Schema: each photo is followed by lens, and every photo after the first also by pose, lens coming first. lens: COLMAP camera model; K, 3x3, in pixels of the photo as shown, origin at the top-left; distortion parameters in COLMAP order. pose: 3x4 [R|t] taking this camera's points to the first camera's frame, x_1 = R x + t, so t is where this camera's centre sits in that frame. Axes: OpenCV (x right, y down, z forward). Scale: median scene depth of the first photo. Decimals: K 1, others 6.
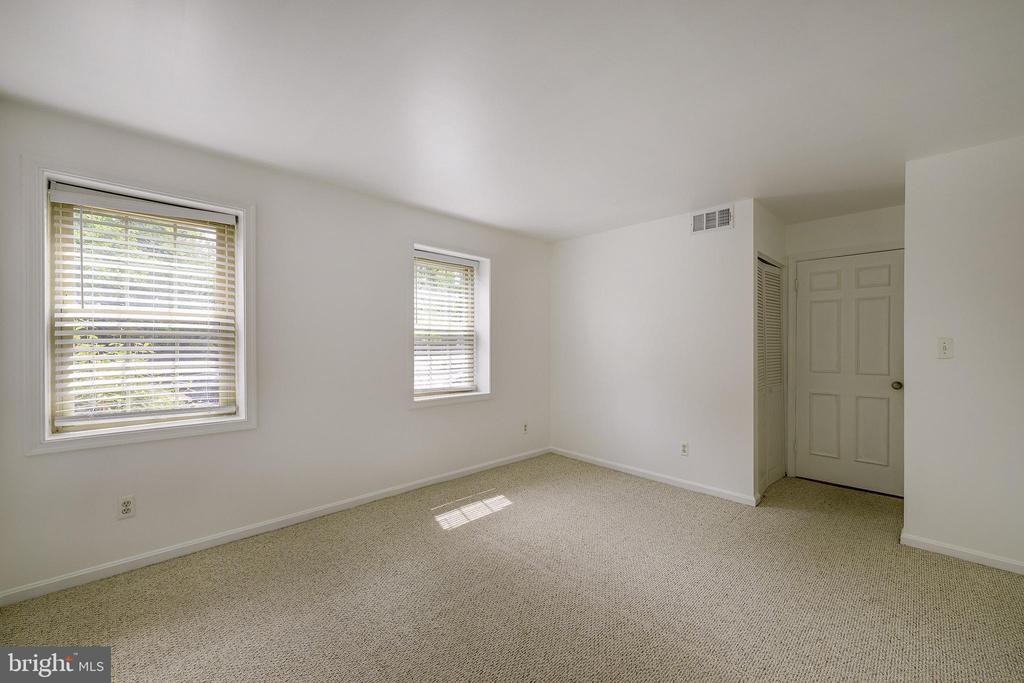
lens RADIAL K [[403.1, 0, 518.0], [0, 403.1, 342.5], [0, 0, 1]] dist [-0.001161, -0.000118]
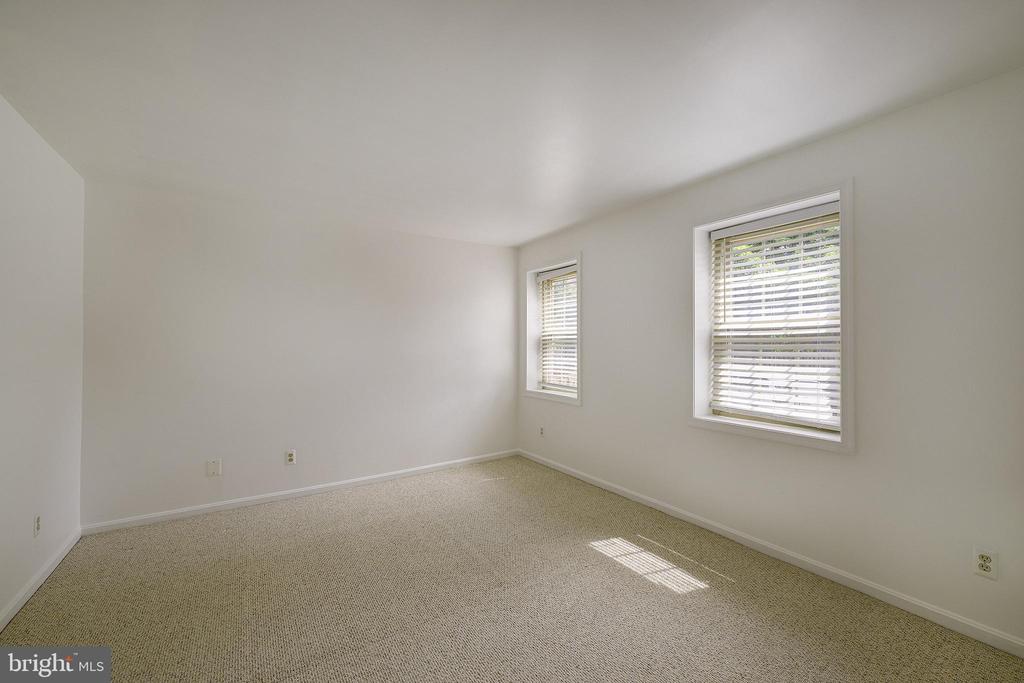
lens RADIAL K [[403.1, 0, 518.0], [0, 403.1, 342.5], [0, 0, 1]] dist [-0.001161, -0.000118]
pose [[-0.177400, -0.012232, -0.984063, 0.646924], [-0.002258, 0.999925, -0.012022, 0.002880], [0.984136, 0.000090, -0.177415, 0.822573]]
